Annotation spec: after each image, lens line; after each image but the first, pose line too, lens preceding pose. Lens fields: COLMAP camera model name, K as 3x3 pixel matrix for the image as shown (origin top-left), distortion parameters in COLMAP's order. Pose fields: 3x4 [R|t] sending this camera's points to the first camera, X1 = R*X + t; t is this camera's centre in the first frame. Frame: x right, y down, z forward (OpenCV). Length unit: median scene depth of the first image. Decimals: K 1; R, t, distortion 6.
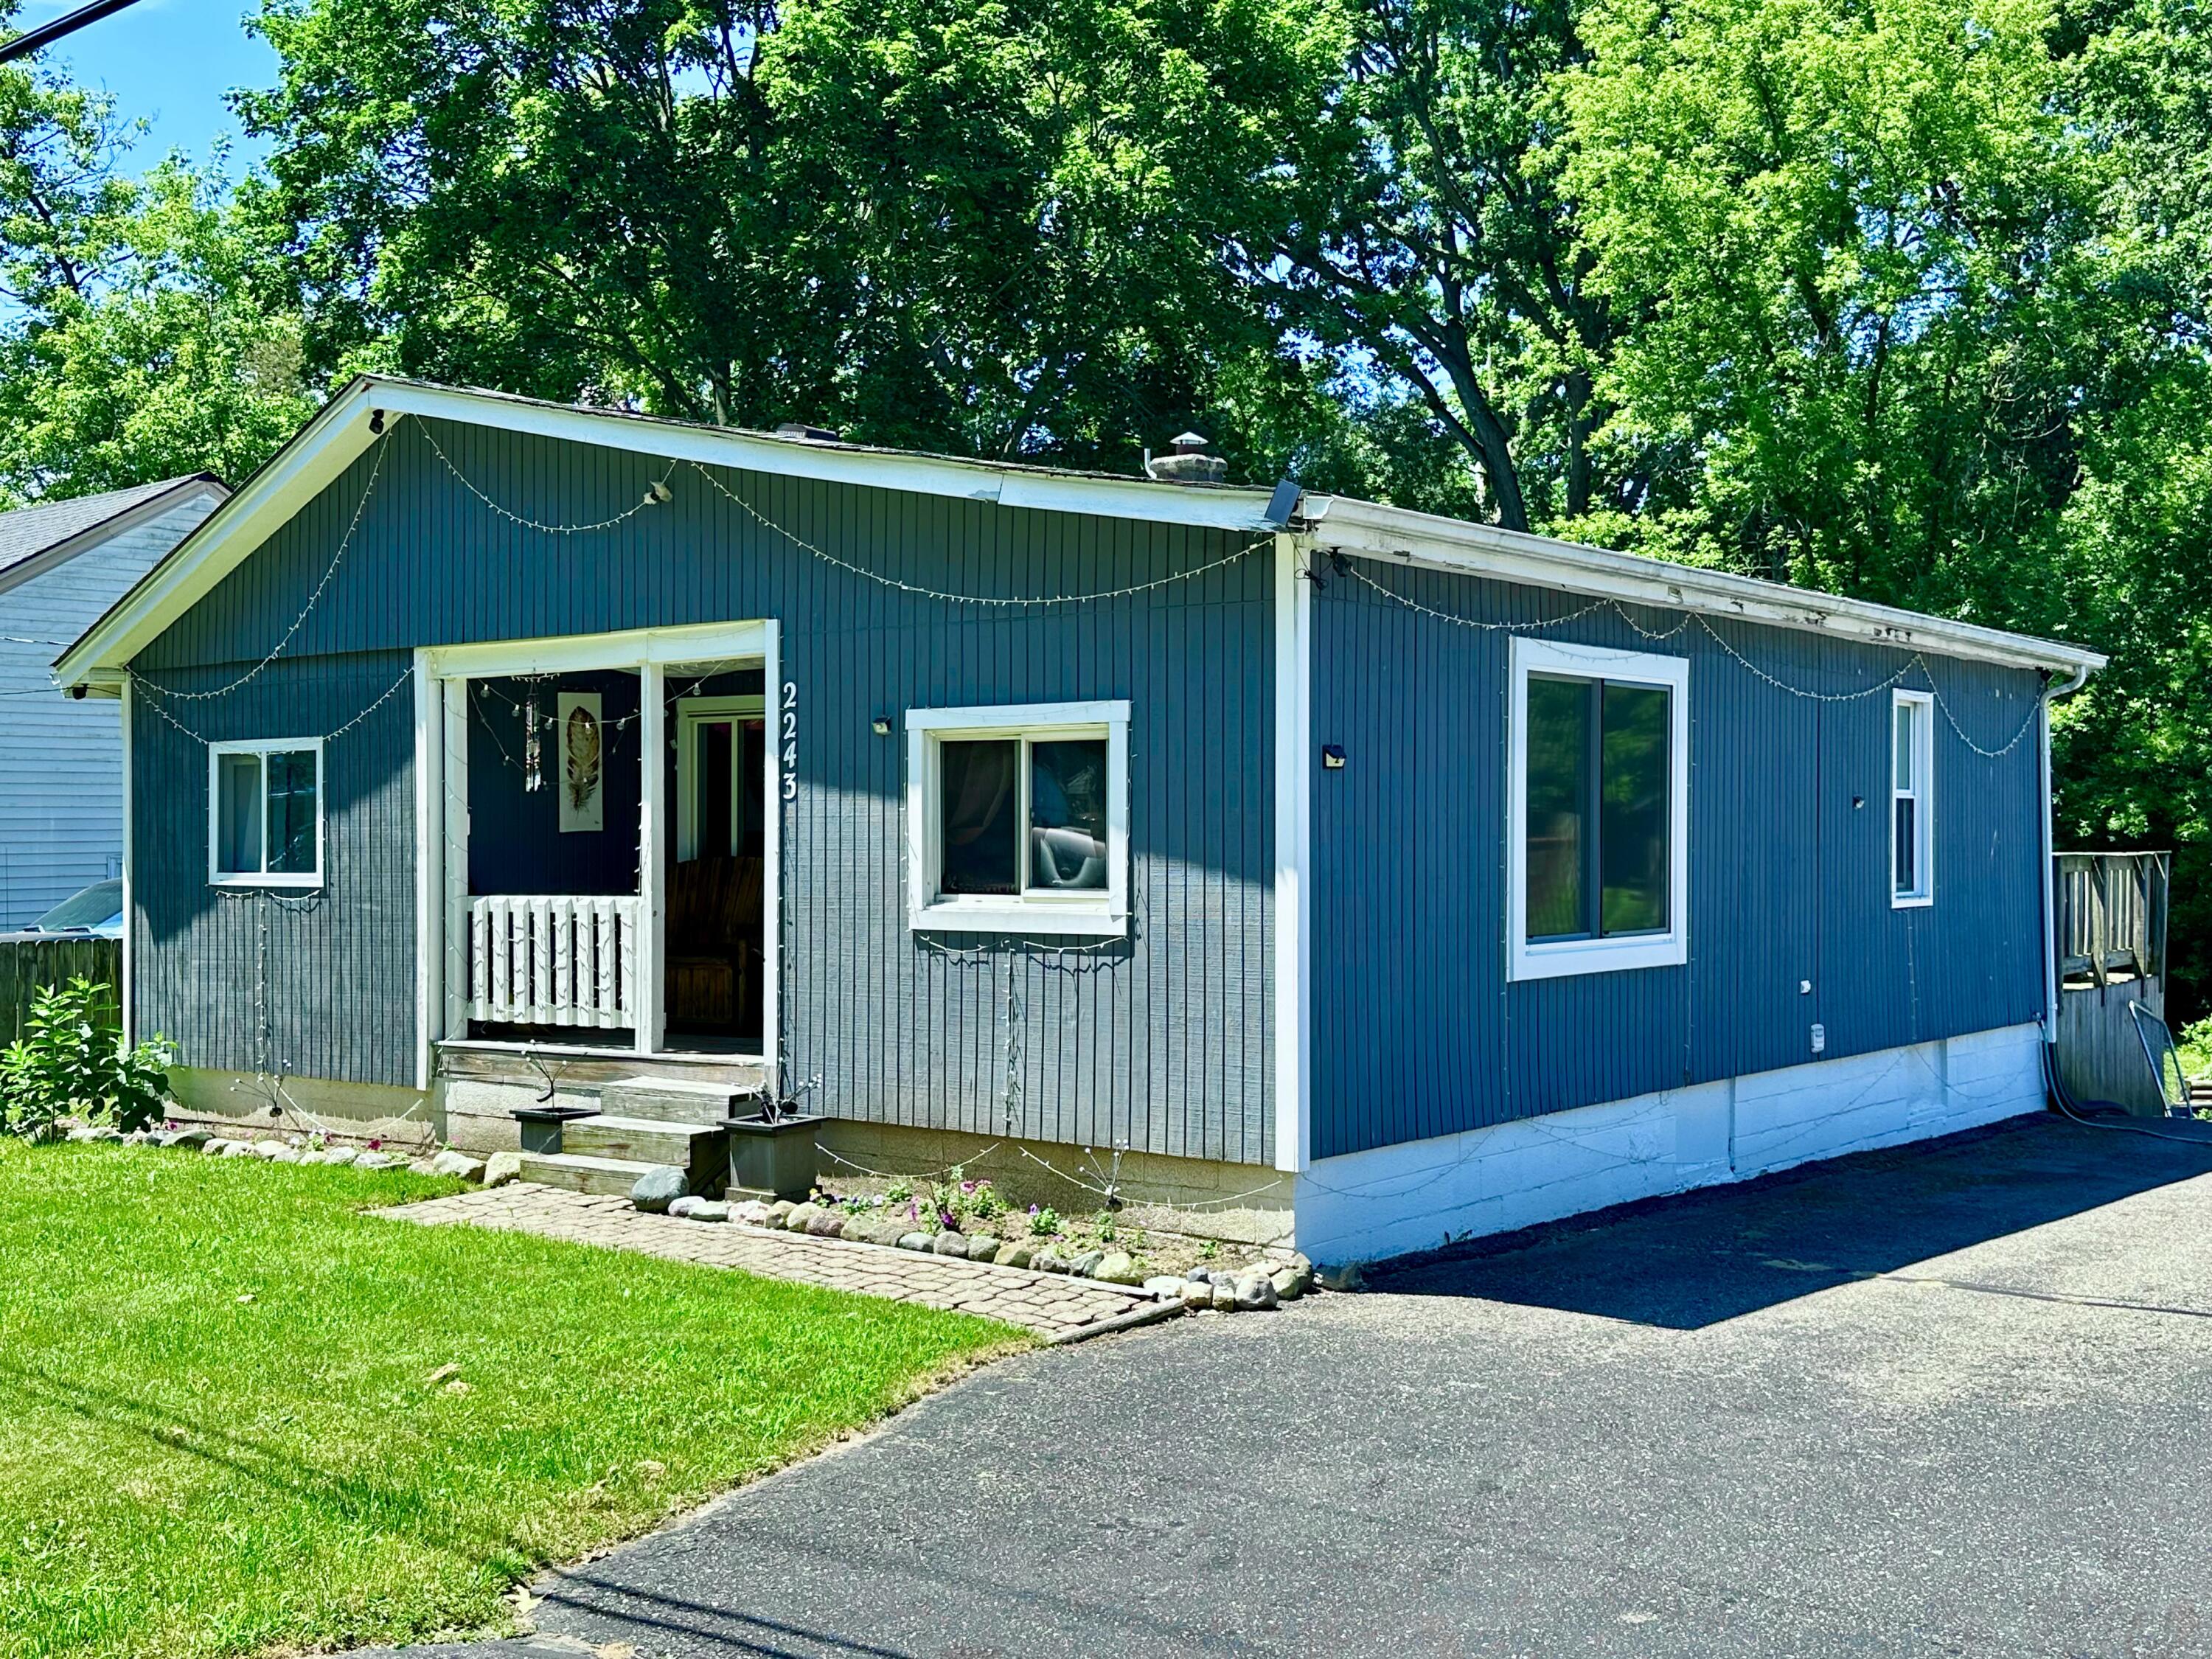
lens RADIAL K [[2357.5, 0, 1099.2], [0, 2357.5, 826.2], [0, 0, 1]] dist [0.204549, -0.457280]
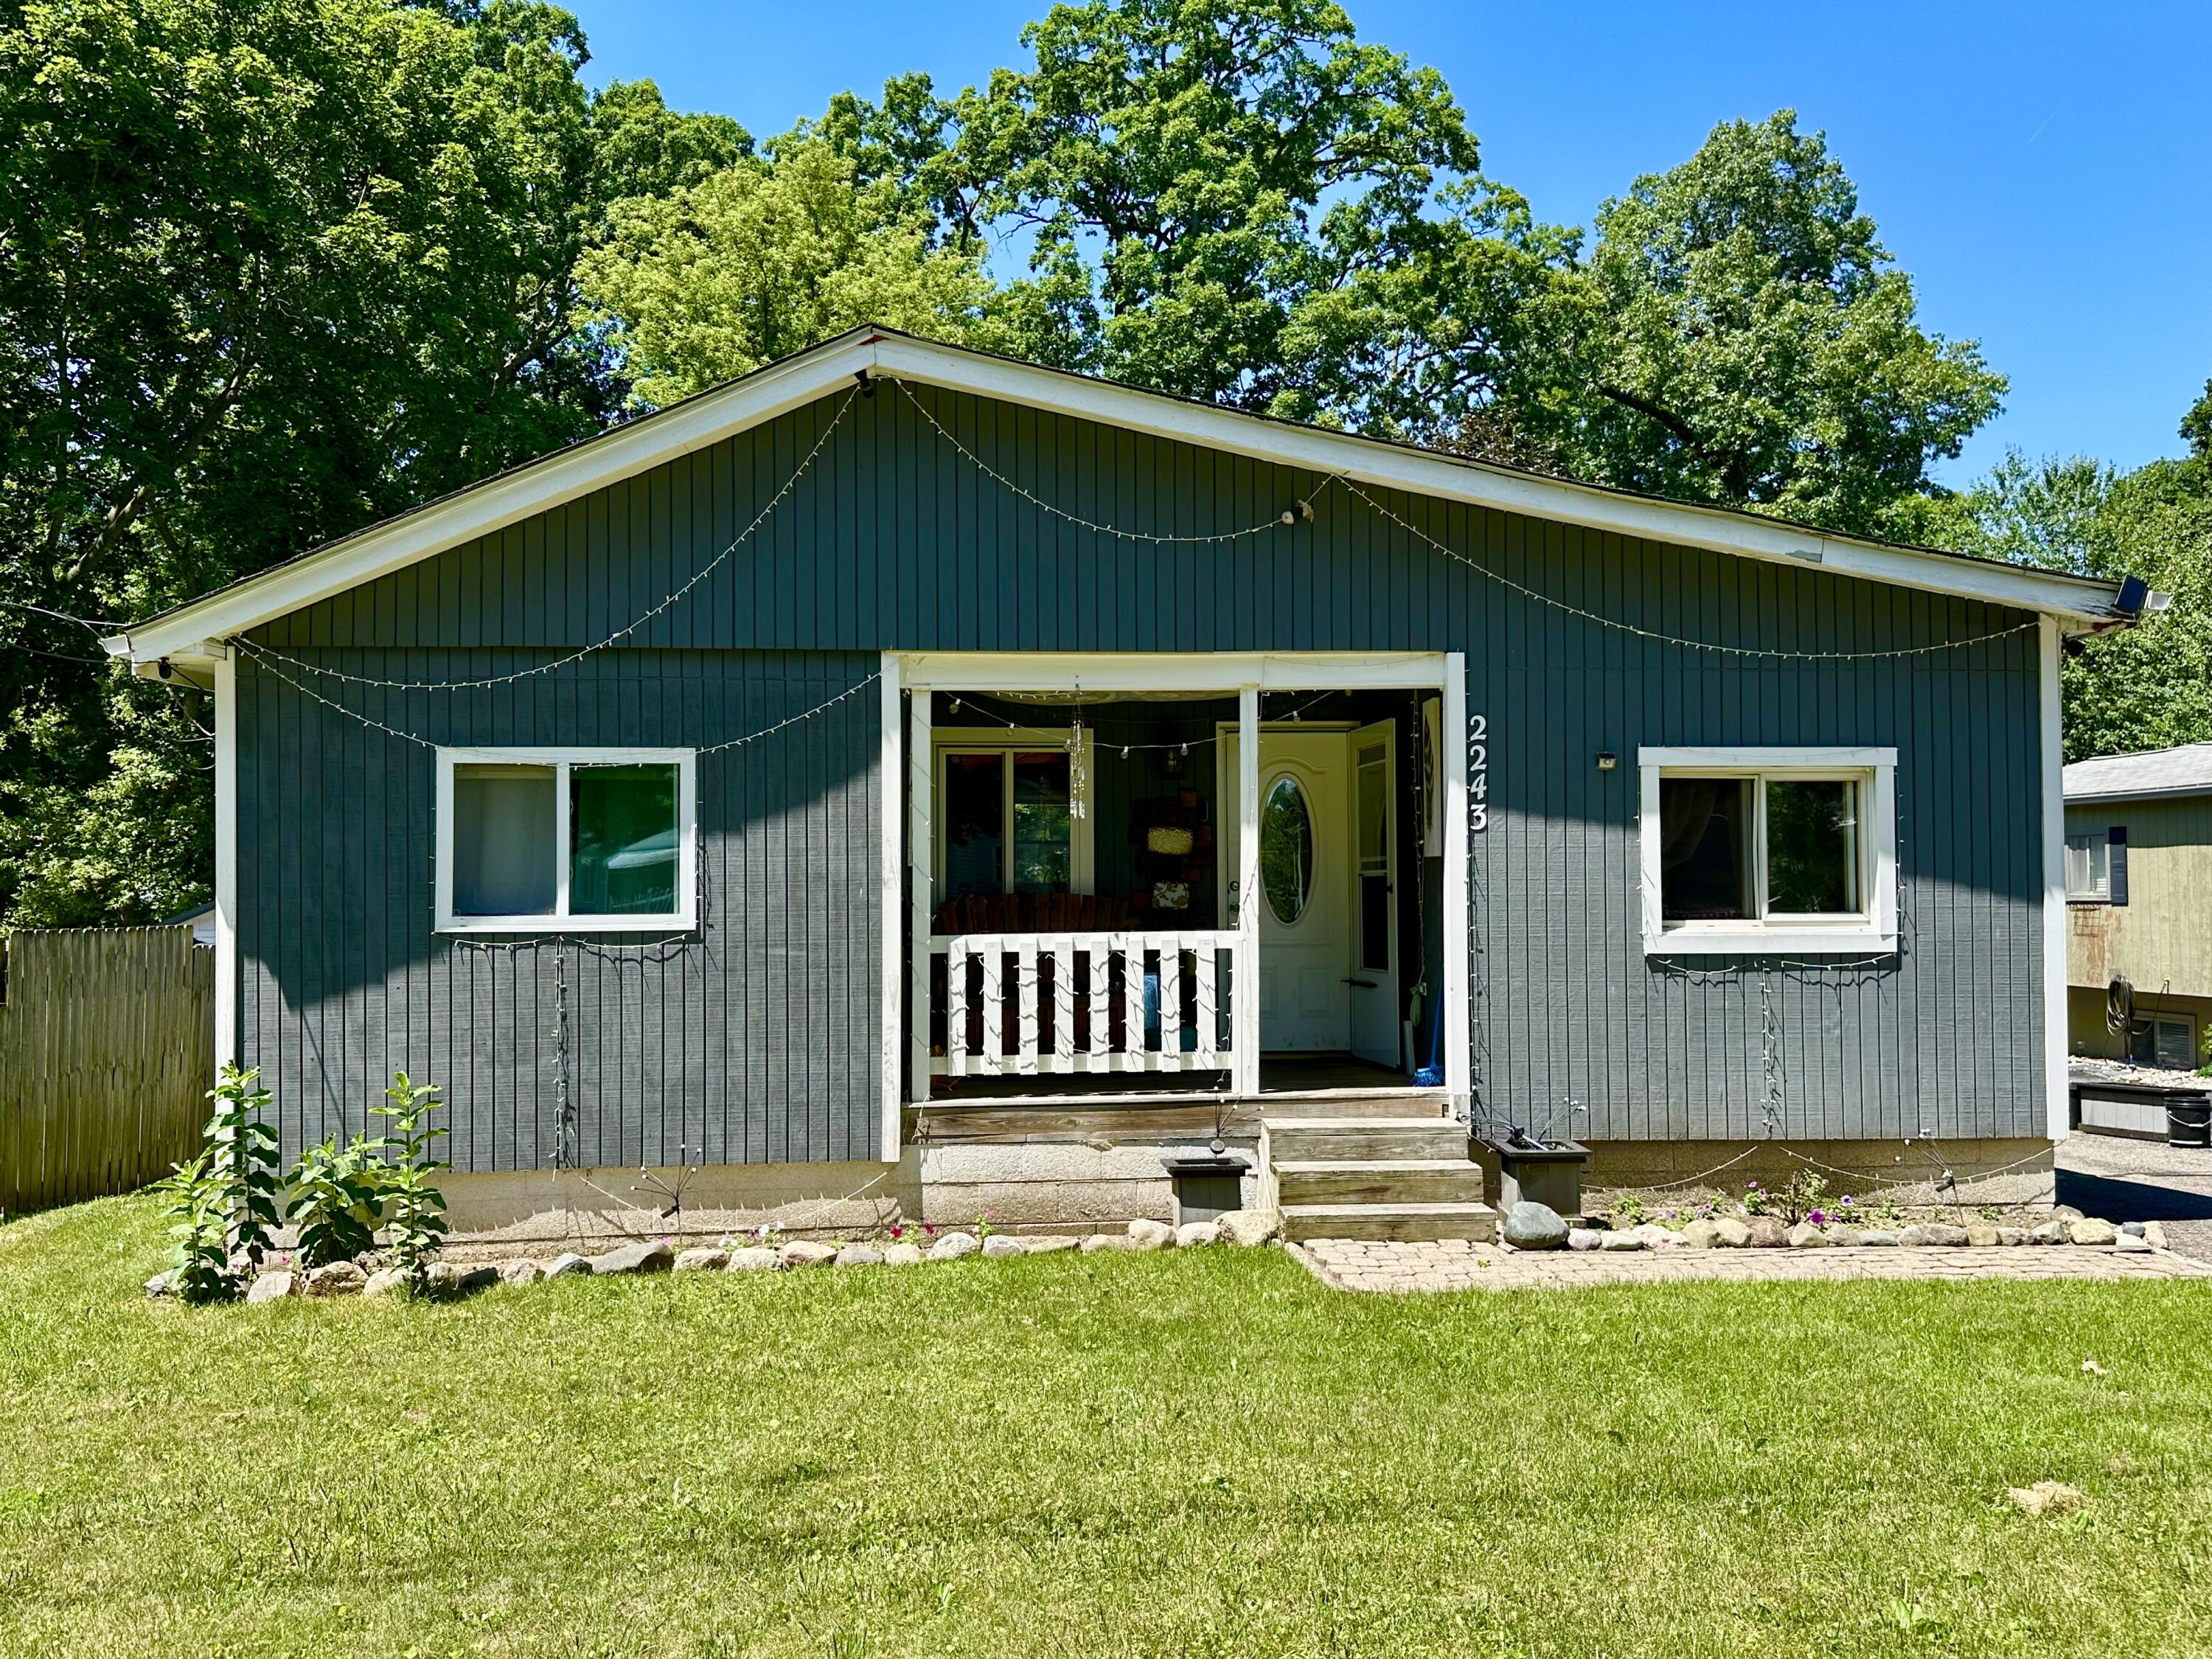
lens RADIAL K [[1794.2, 0, 1106.0], [0, 1794.2, 829.5], [0, 0, 1]] dist [0.130965, -0.262798]
pose [[0.733903, 0.018259, 0.679009, -0.681217], [0.000596, 0.999621, -0.027524, 0.008517], [-0.679254, 0.020605, 0.733614, 0.475394]]
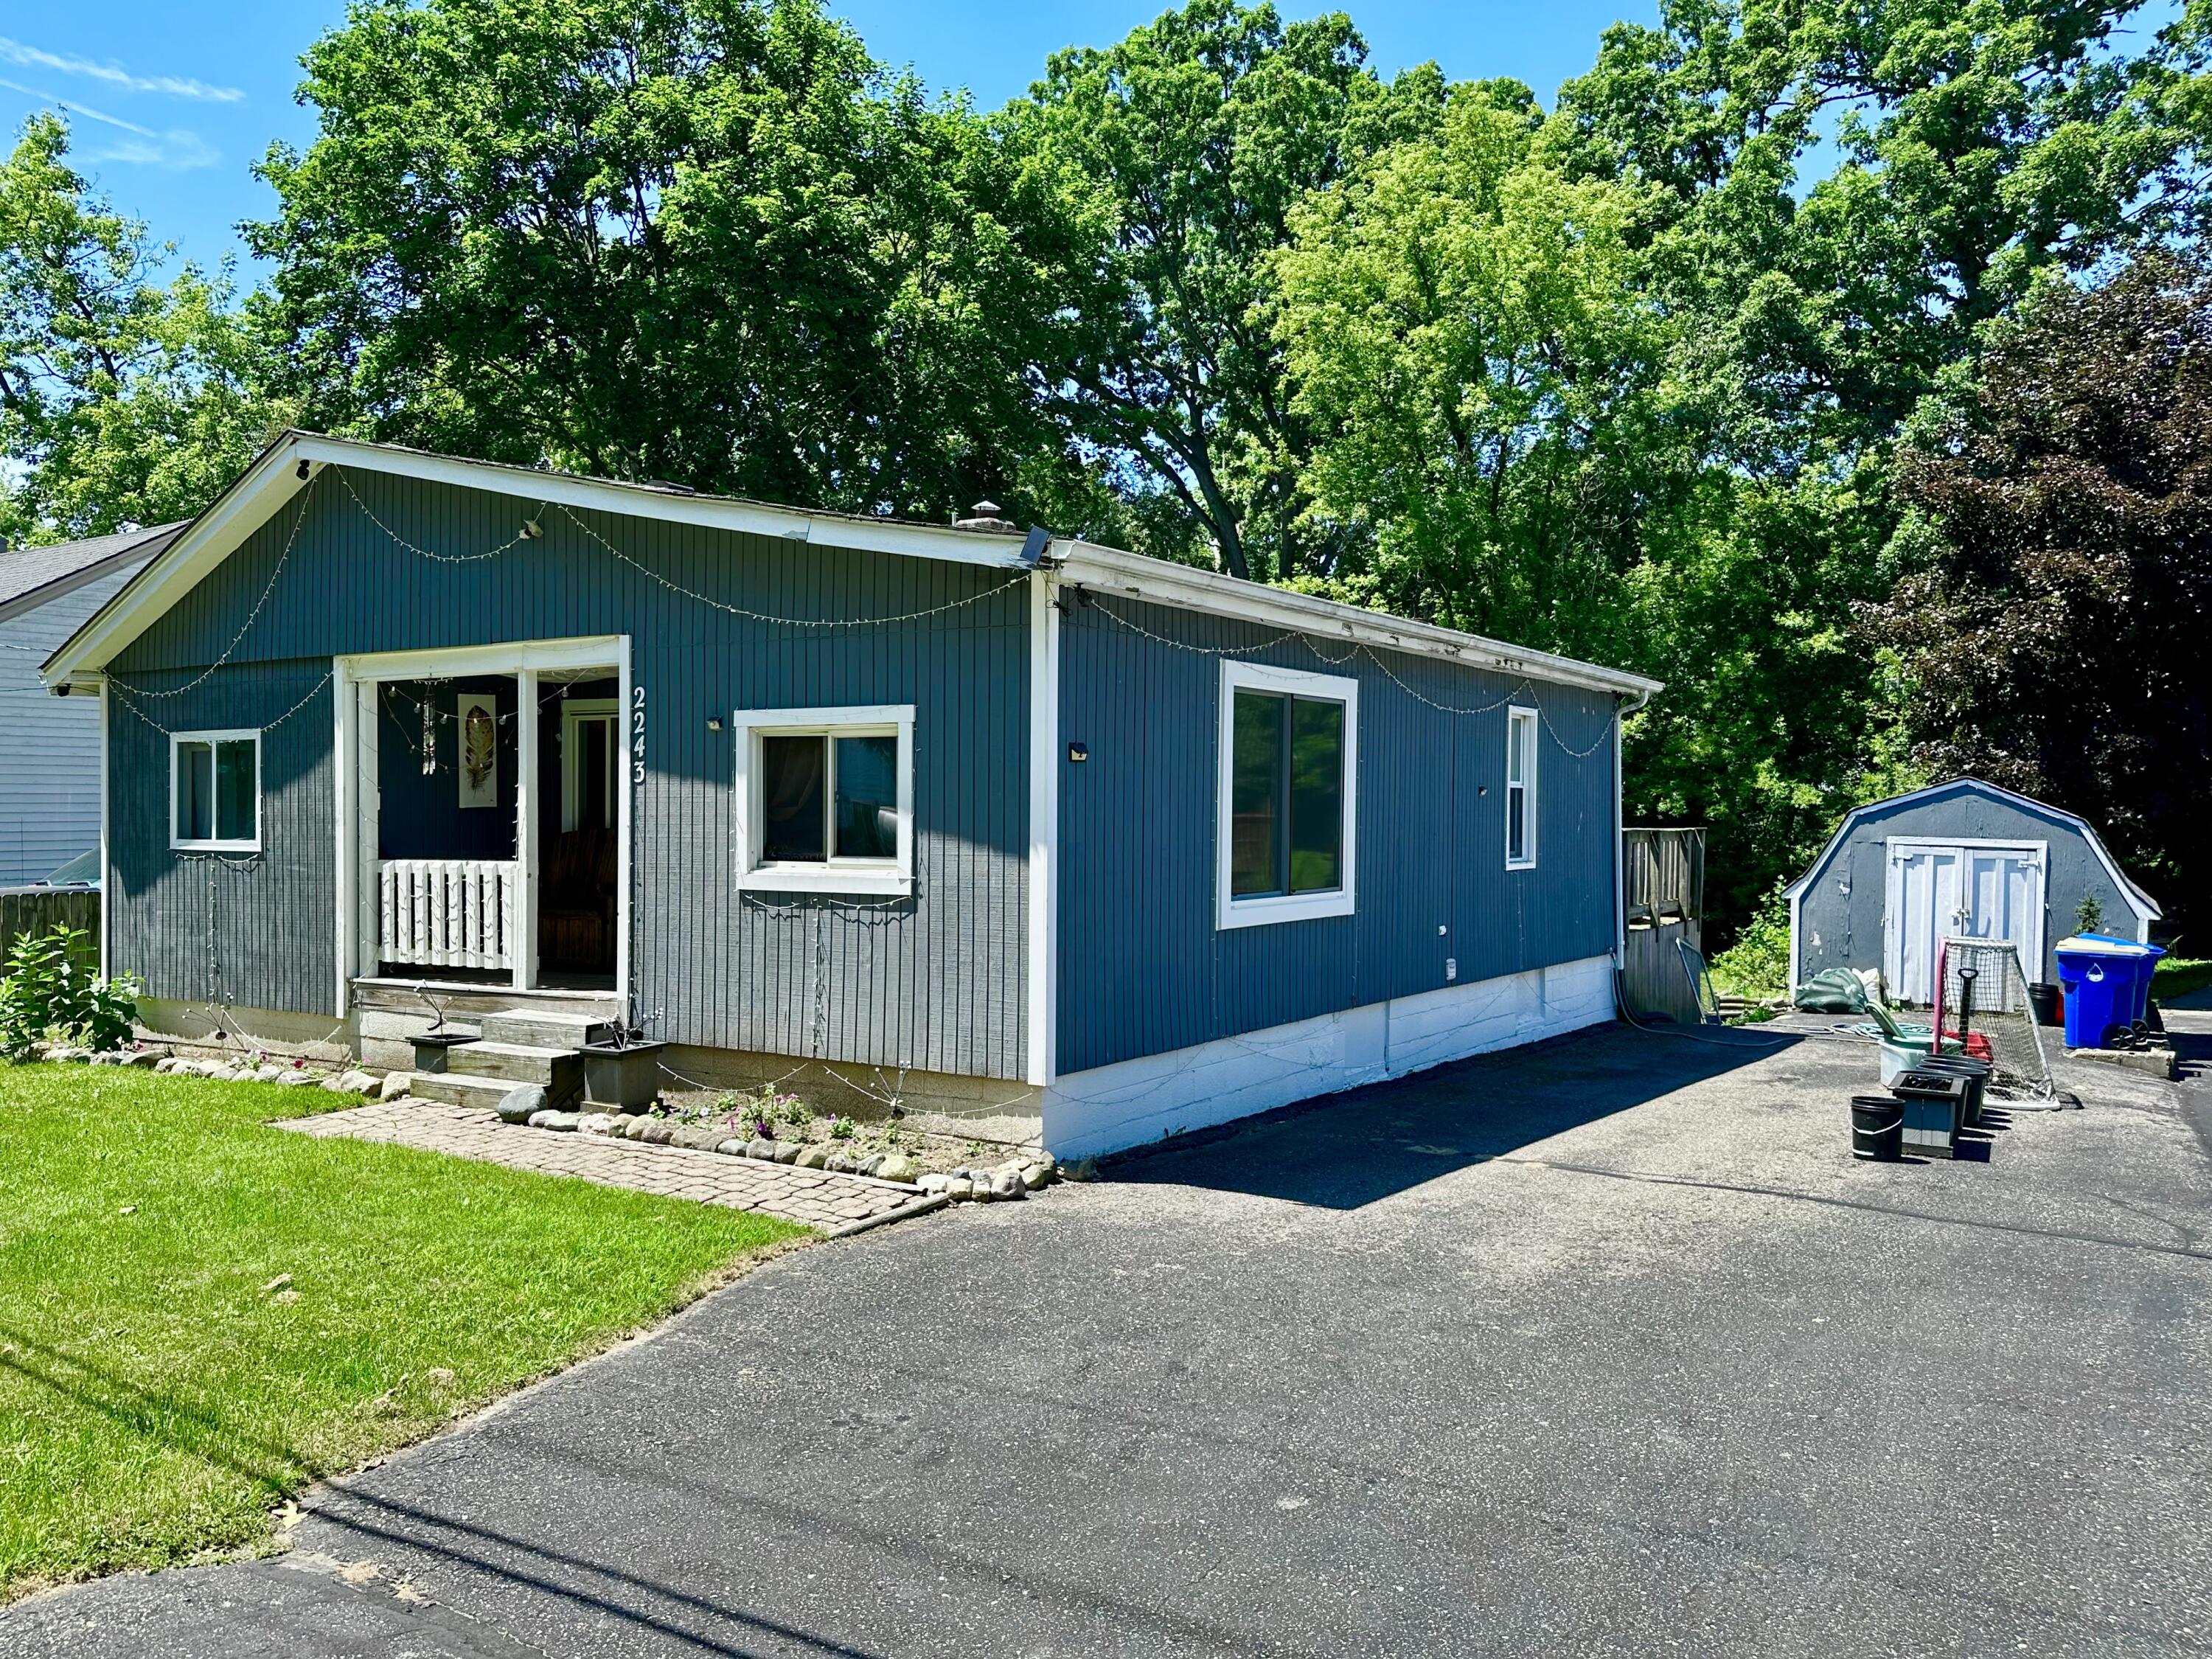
lens RADIAL K [[1716.7, 0, 1106.0], [0, 1716.7, 829.5], [0, 0, 1]] dist [0.188557, -0.362667]
pose [[0.995664, 0.004127, 0.092932, 0.022802], [-0.005513, 0.999877, 0.014659, -0.001522], [-0.092860, -0.015107, 0.995565, 0.073166]]
